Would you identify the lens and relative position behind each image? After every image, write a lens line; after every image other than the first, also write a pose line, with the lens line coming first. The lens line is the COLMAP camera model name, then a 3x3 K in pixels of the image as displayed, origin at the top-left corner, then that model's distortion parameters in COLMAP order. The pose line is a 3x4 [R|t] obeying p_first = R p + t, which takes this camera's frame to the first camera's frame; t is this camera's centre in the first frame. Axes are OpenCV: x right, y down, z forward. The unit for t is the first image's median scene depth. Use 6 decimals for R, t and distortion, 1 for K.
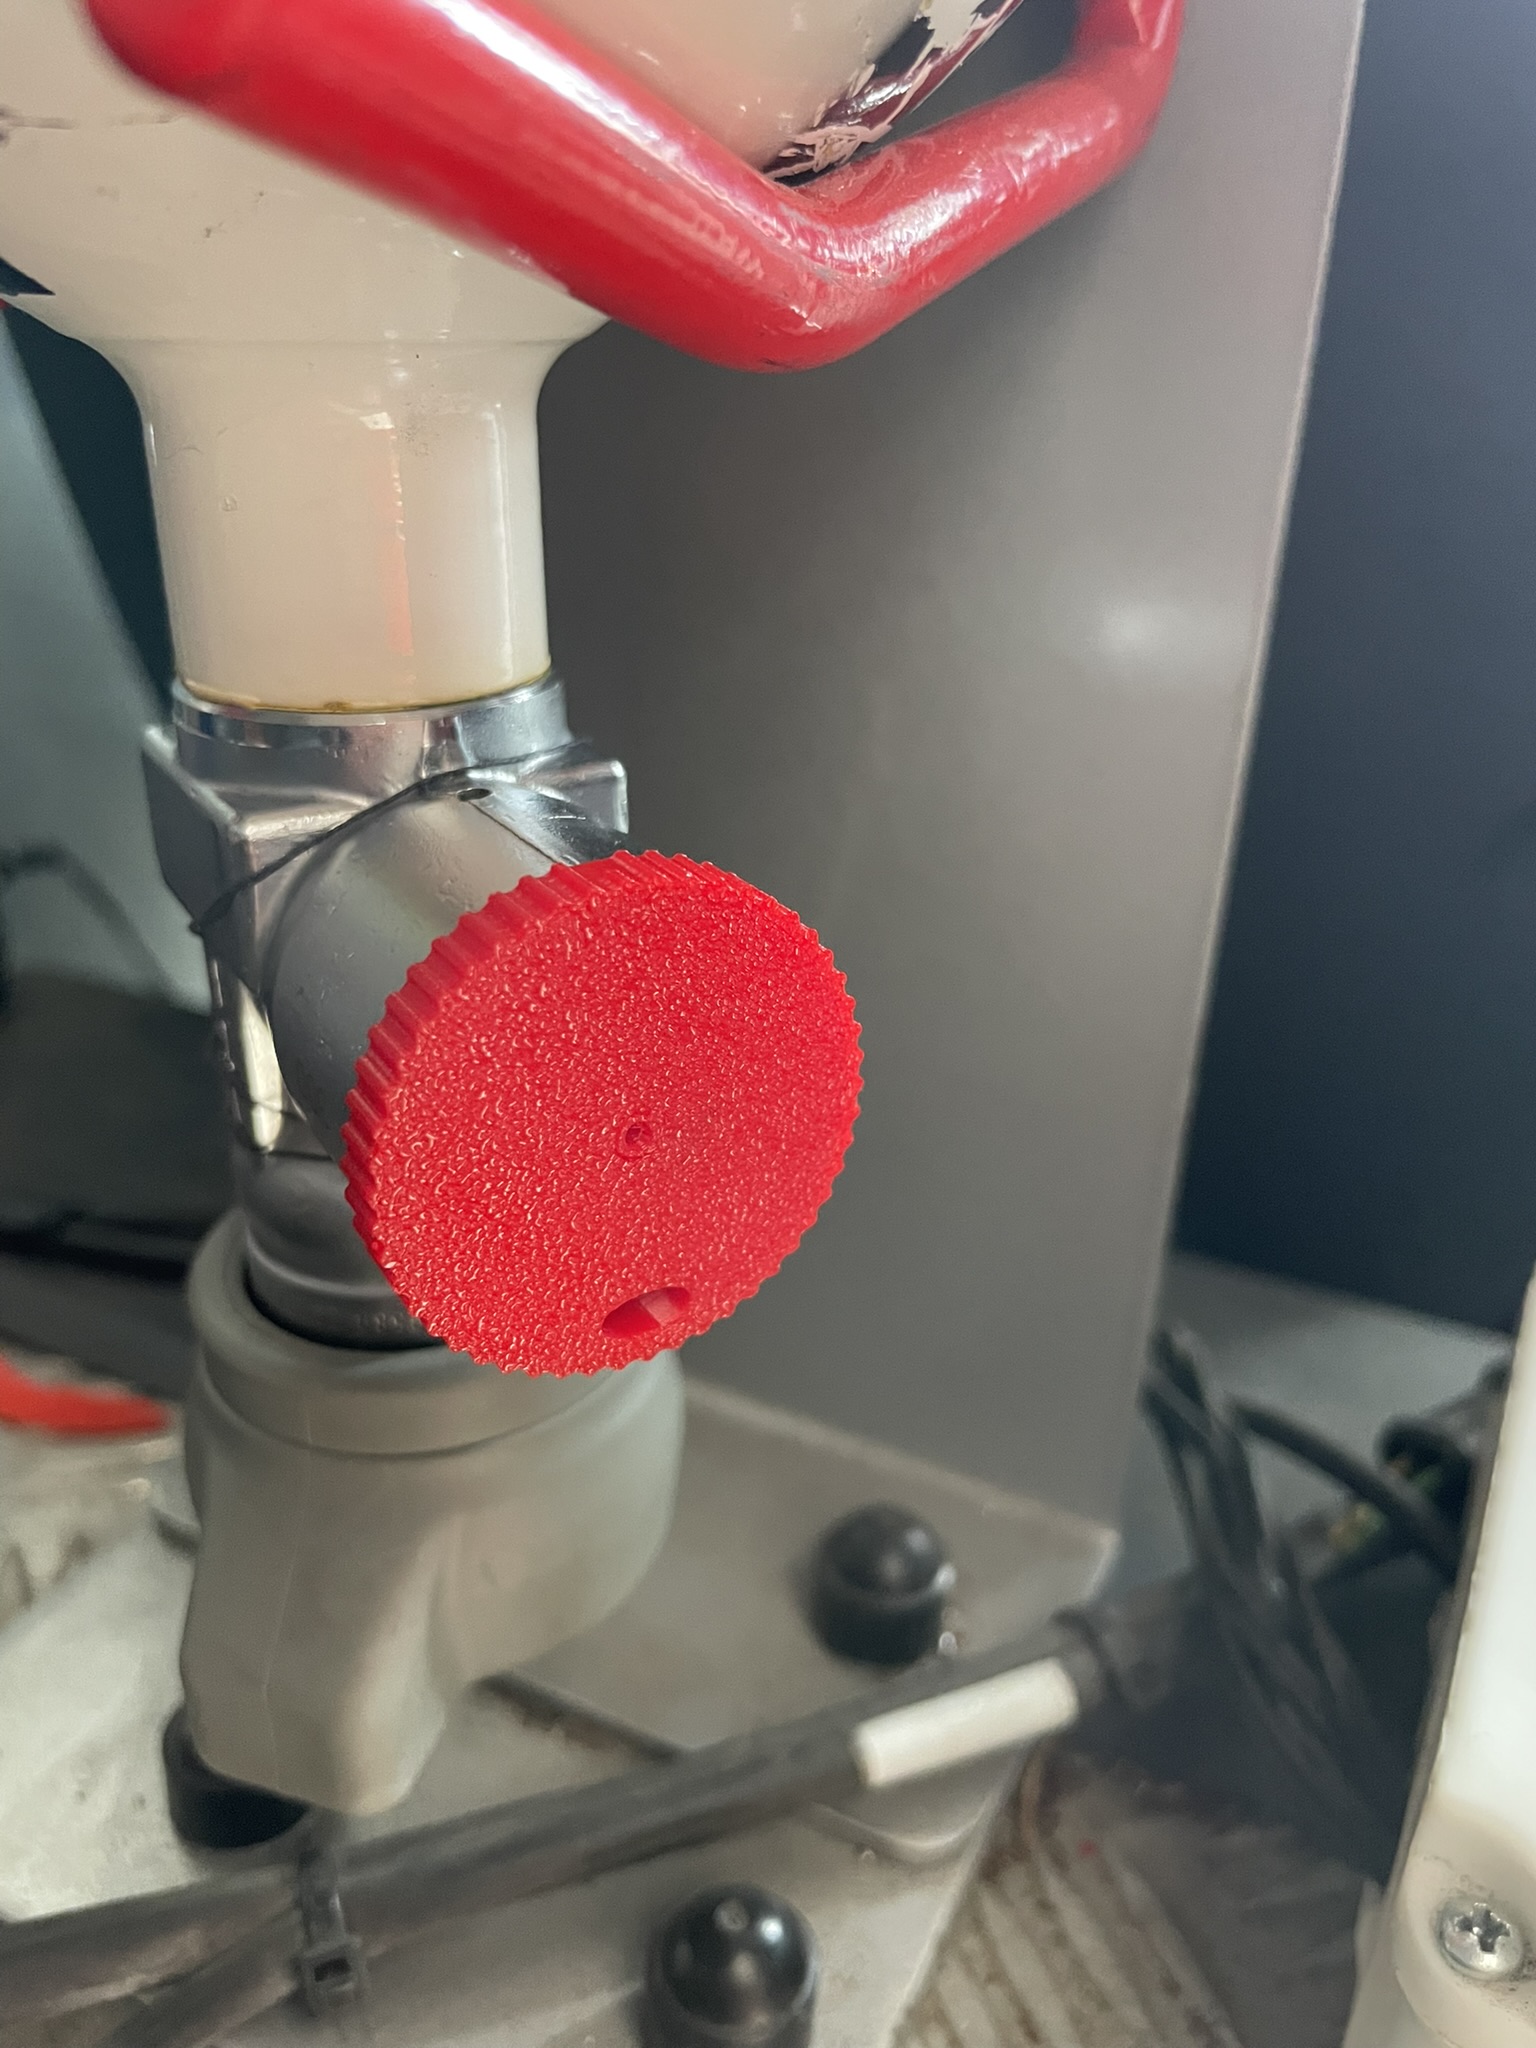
lens RADIAL K [[1686.7, 0, 768.0], [0, 1686.7, 1024.0], [0, 0, 1]] dist [0.157078, -0.269860]
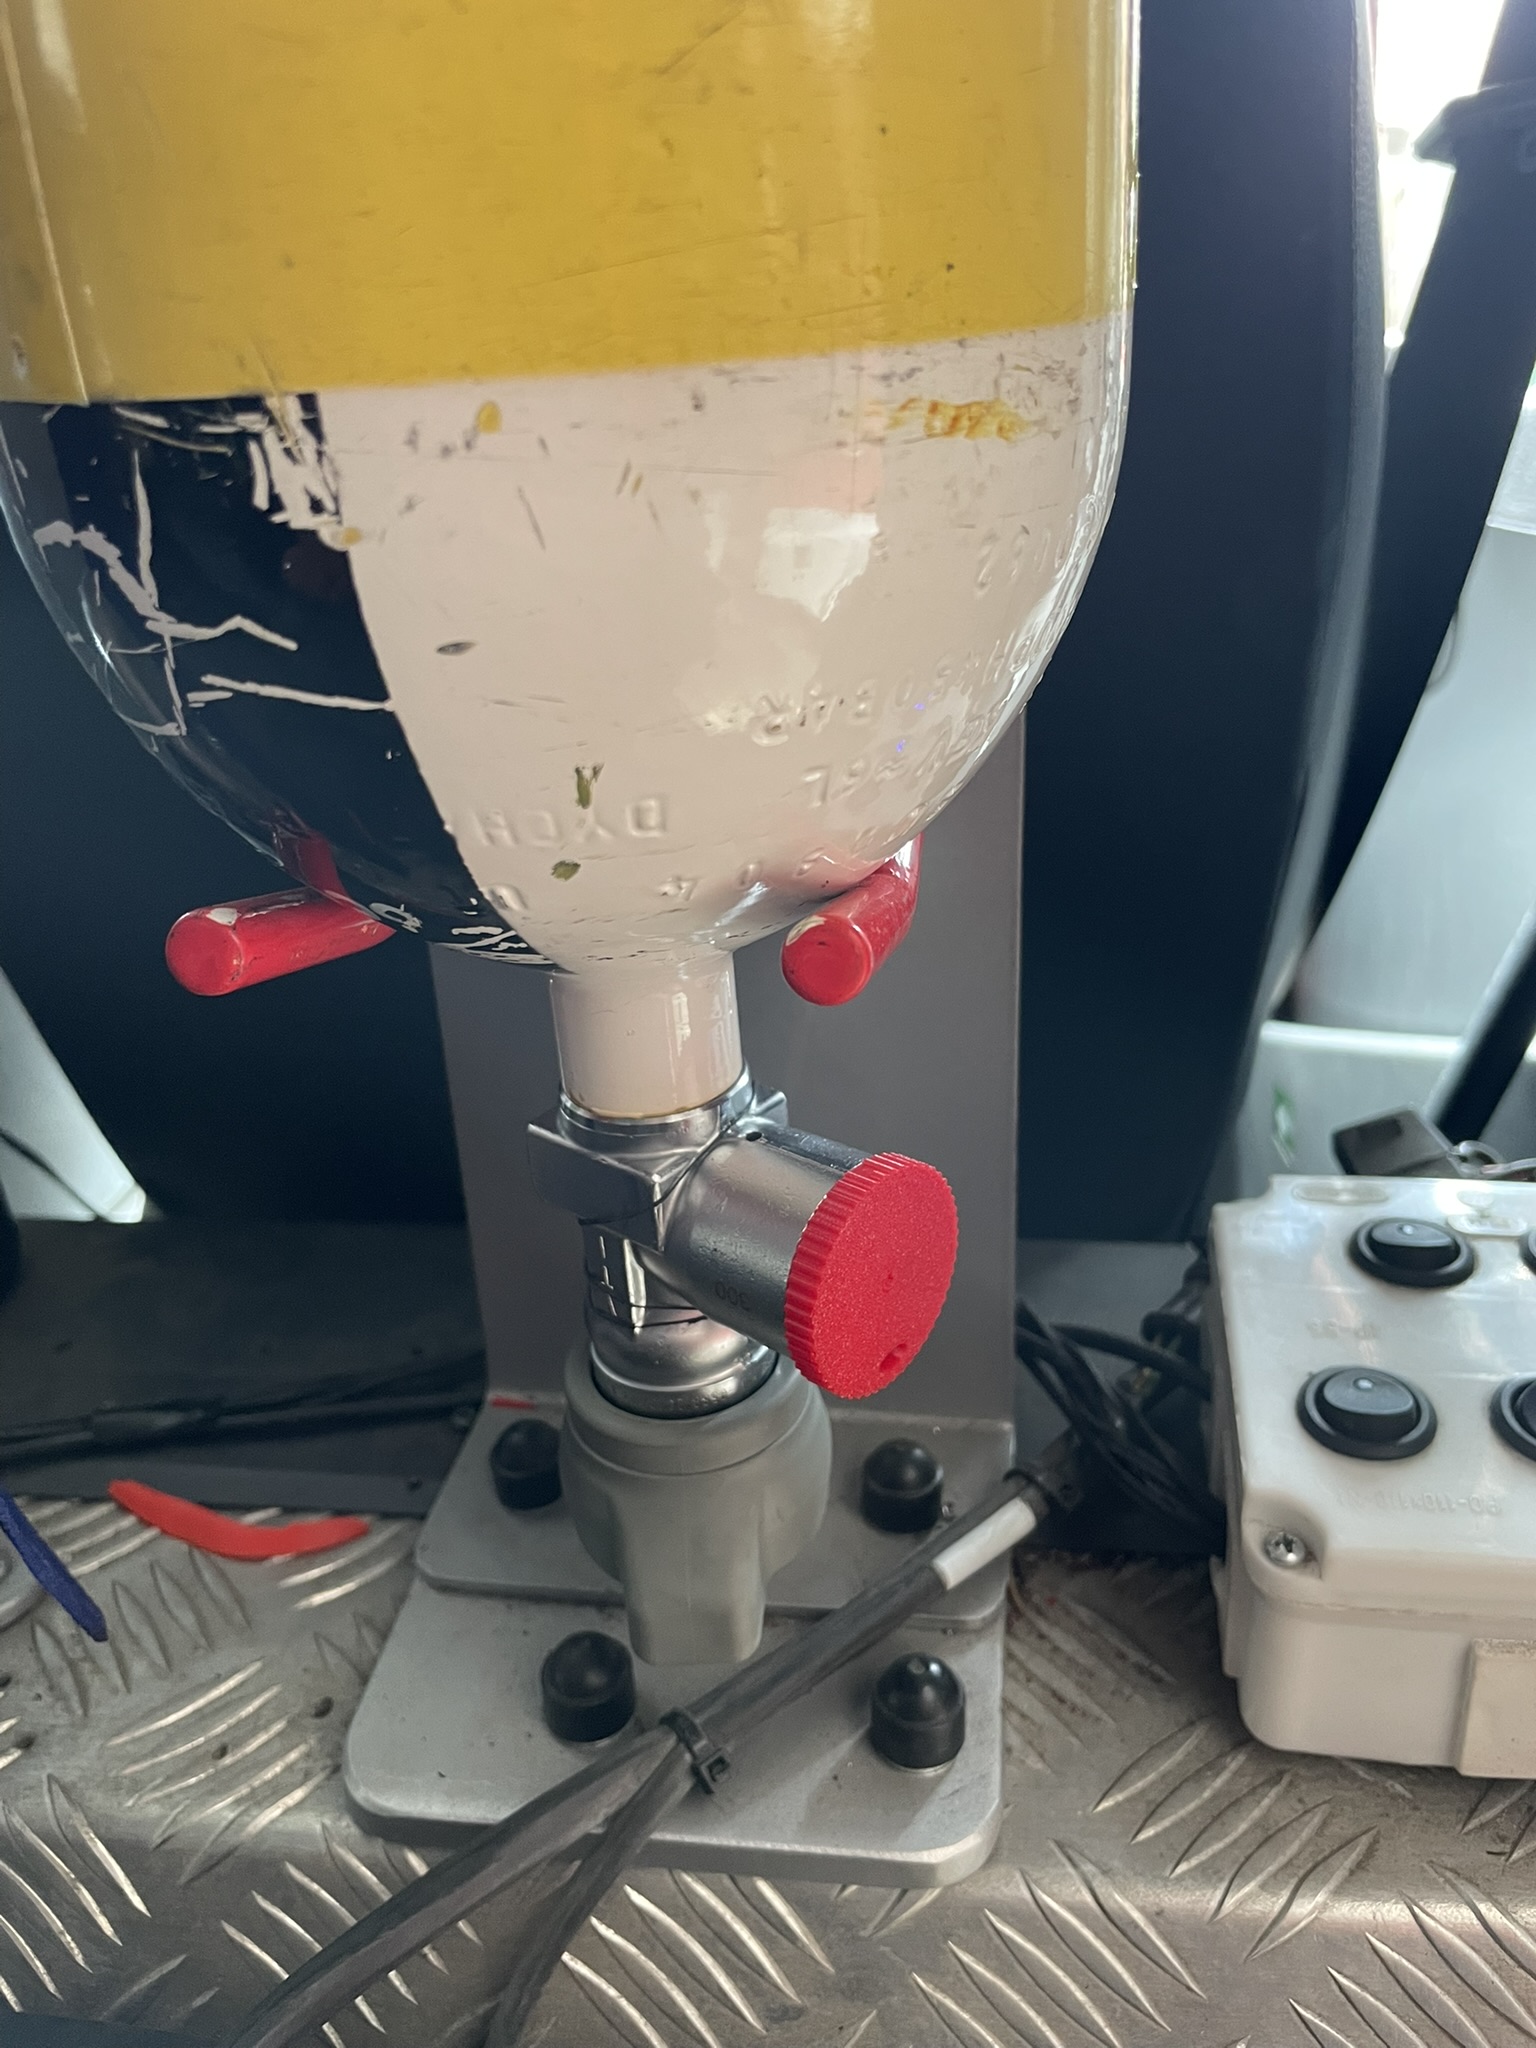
lens RADIAL K [[1686.7, 0, 768.0], [0, 1686.7, 1024.0], [0, 0, 1]] dist [0.157078, -0.269860]
pose [[0.950550, -0.209393, 0.229367, -0.374612], [0.208254, 0.977632, 0.029445, -0.206196], [-0.230402, 0.019777, 0.972895, -0.646478]]
